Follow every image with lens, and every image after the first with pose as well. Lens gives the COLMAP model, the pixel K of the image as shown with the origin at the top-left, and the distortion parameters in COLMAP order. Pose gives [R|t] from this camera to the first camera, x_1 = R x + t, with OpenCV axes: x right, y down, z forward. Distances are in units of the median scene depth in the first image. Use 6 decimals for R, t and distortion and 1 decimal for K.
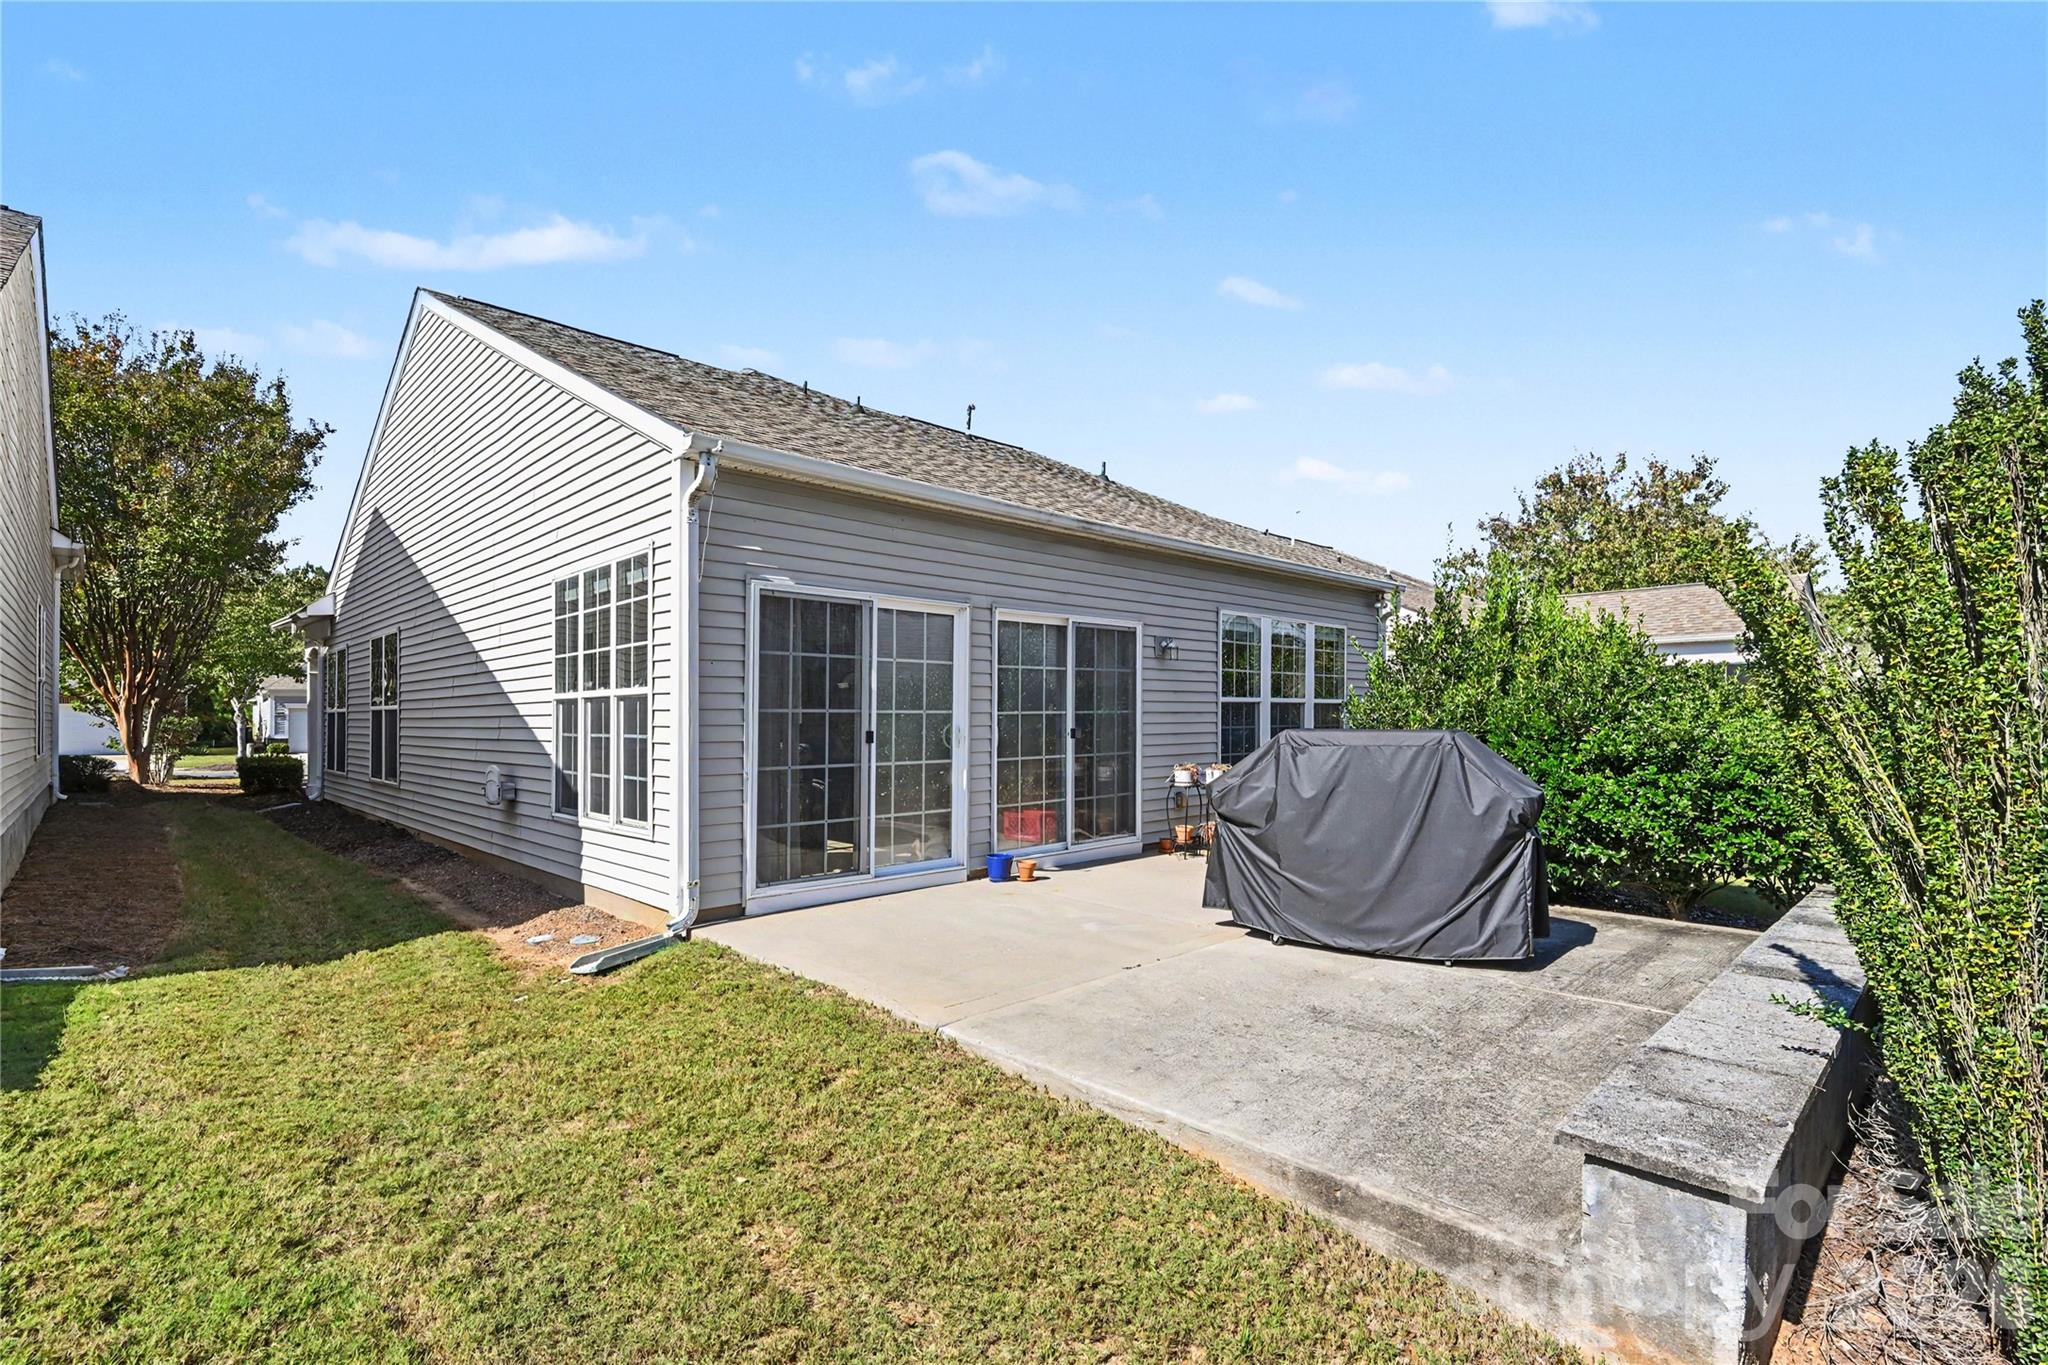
lens RADIAL K [[955.6, 0, 1041.0], [0, 955.6, 728.8], [0, 0, 1]] dist [0.000700, -0.001179]
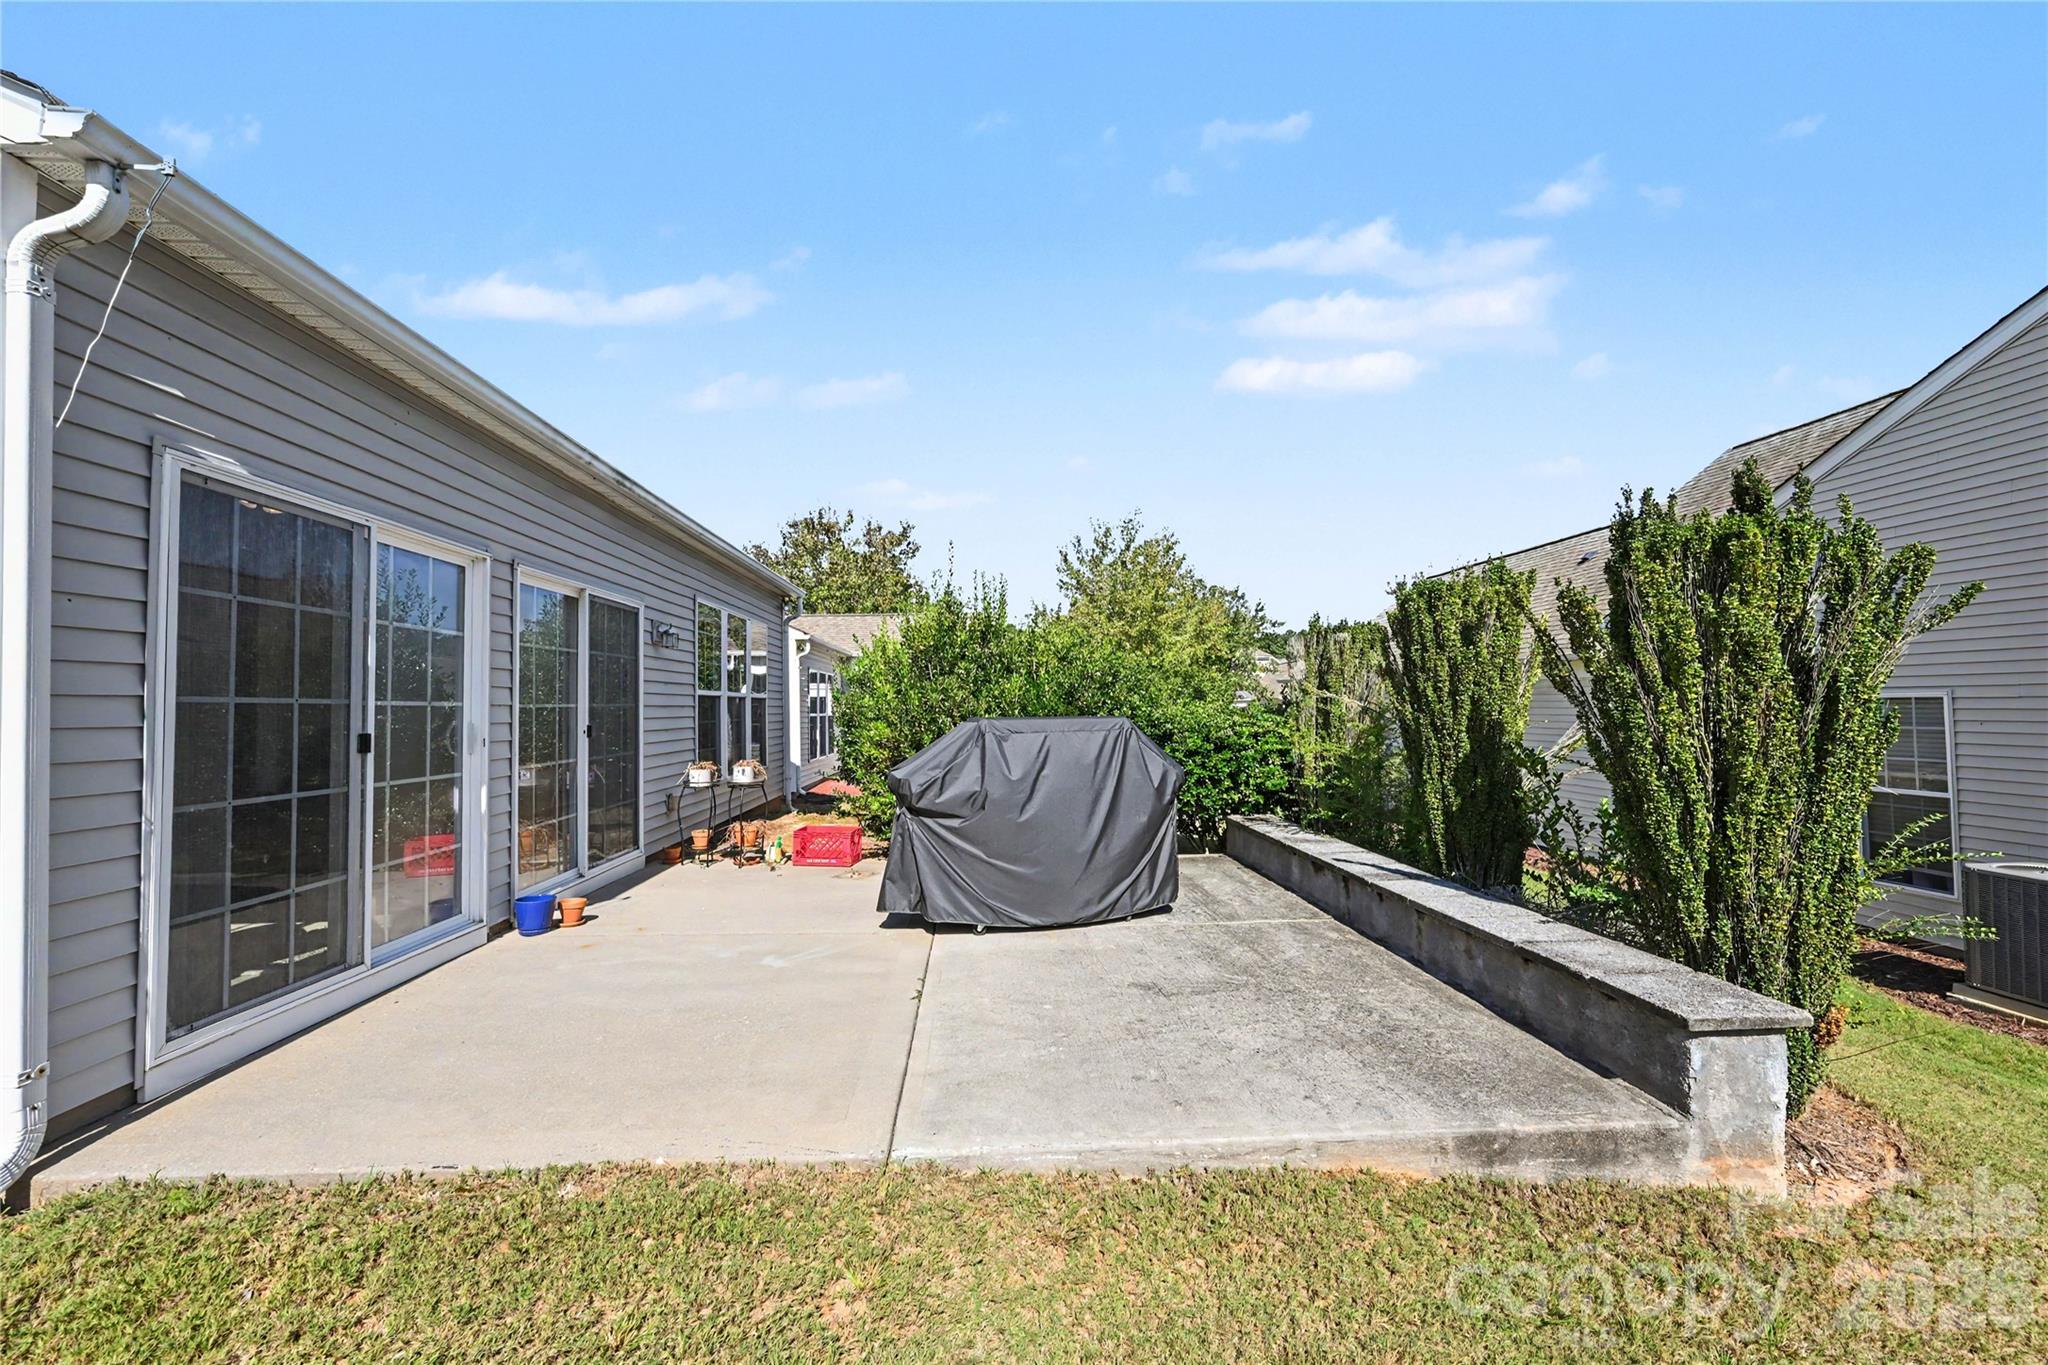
lens RADIAL K [[819.1, 0, 1034.8], [0, 819.1, 699.6], [0, 0, 1]] dist [-0.001779, 0.000868]
pose [[0.660072, 0.001948, 0.751200, -0.267183], [0.020529, 0.999576, -0.020631, 0.000009], [-0.750922, 0.029039, 0.659752, 0.290201]]
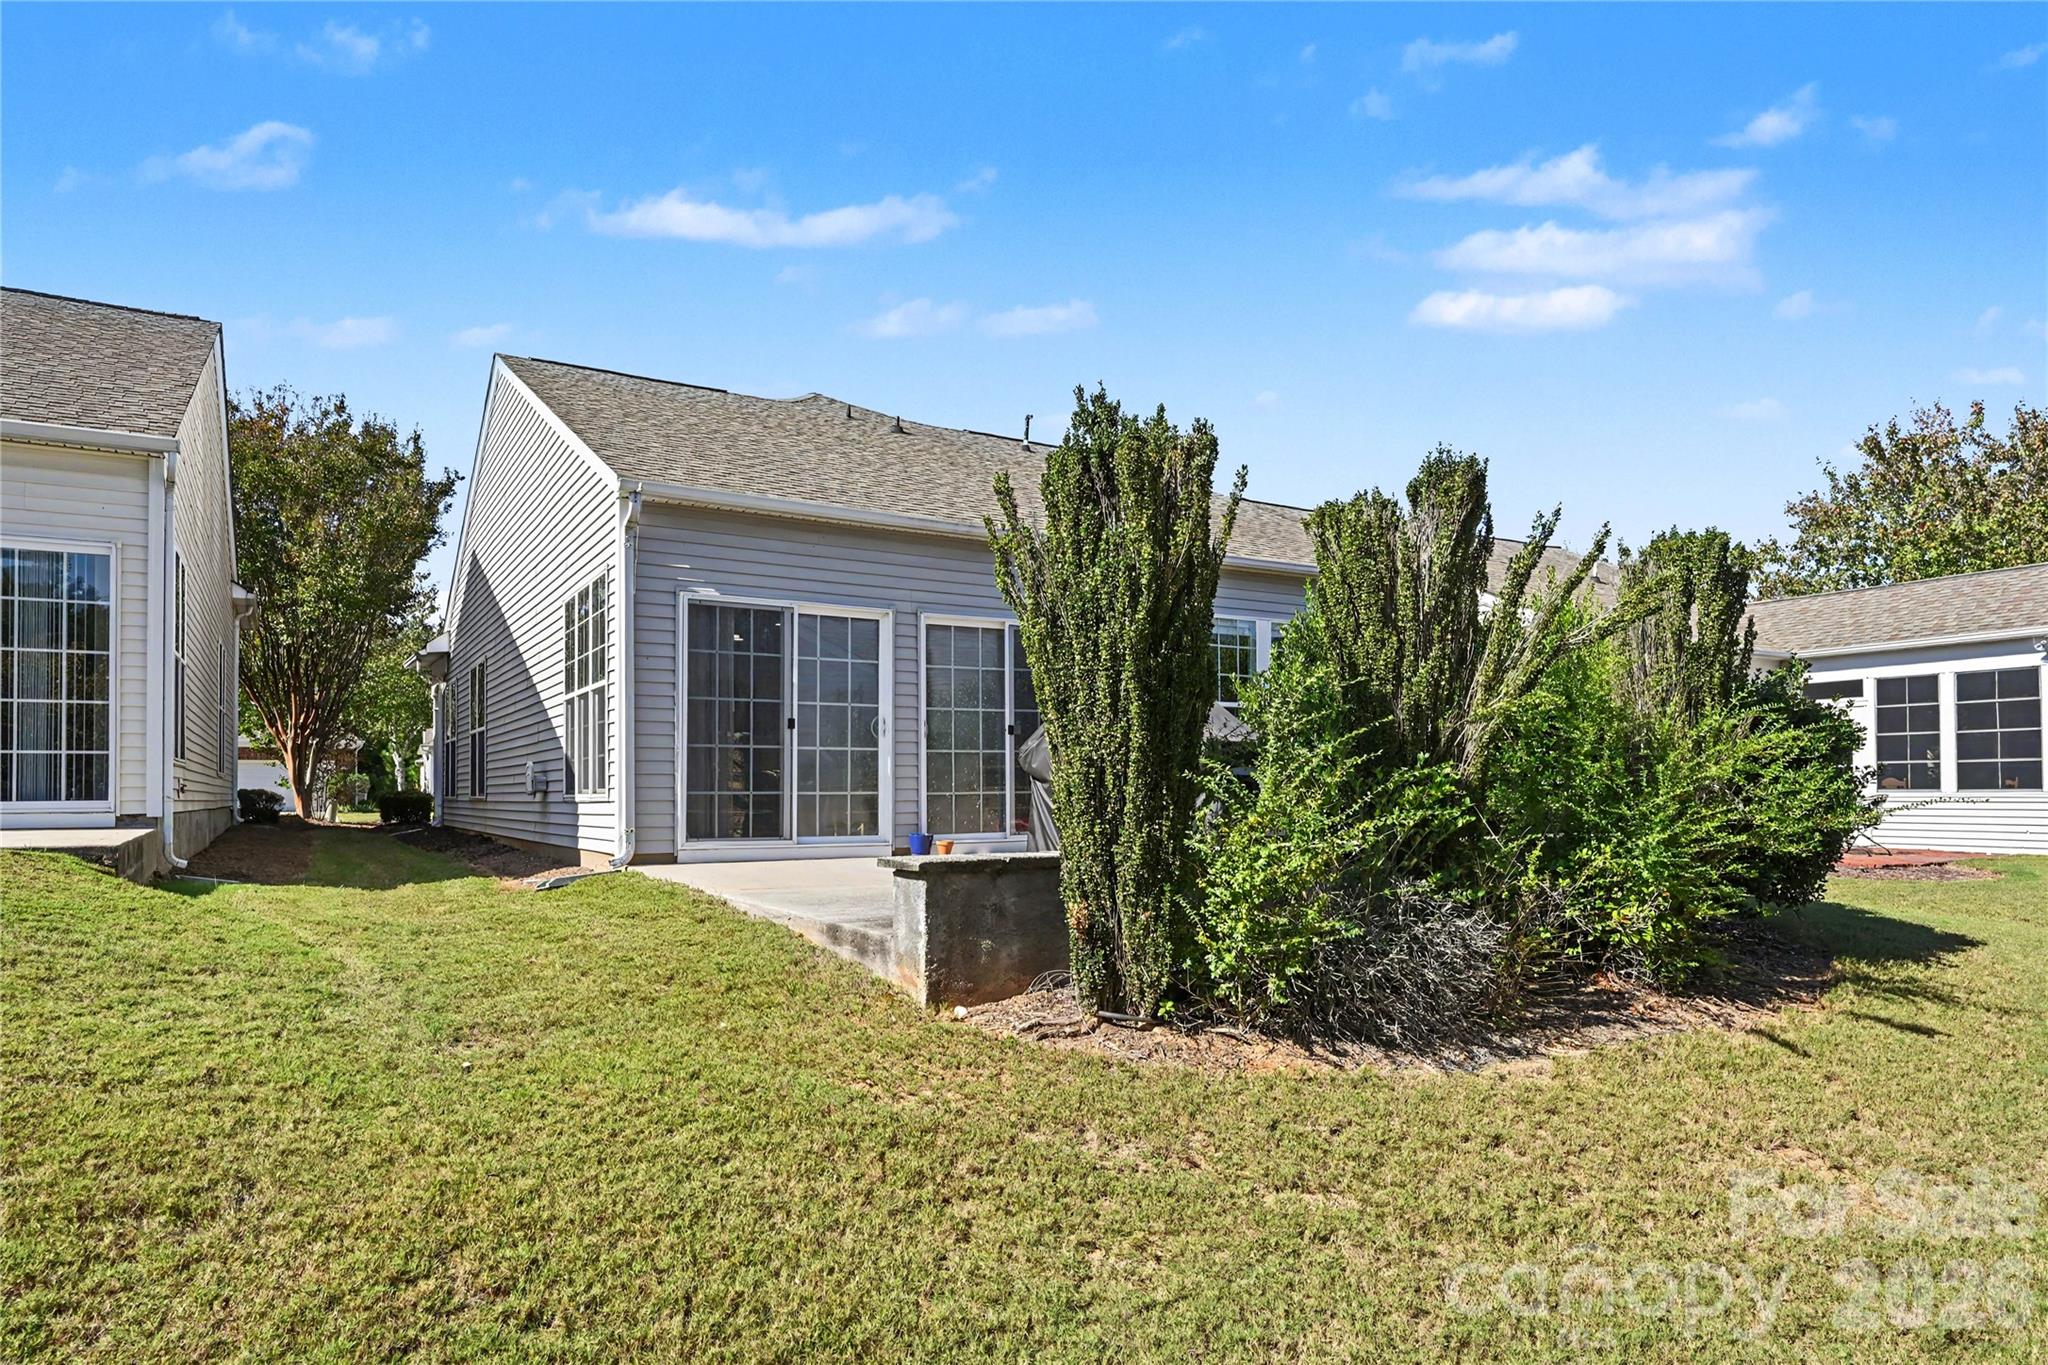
lens RADIAL K [[1222.5, 0, 1036.5], [0, 1222.5, 802.3], [0, 0, 1]] dist [-0.001702, -0.003485]
pose [[0.973749, 0.001055, -0.227622, 0.418491], [-0.001181, 0.999999, -0.000415, 0.096782], [0.227621, 0.000673, 0.973750, -0.362675]]
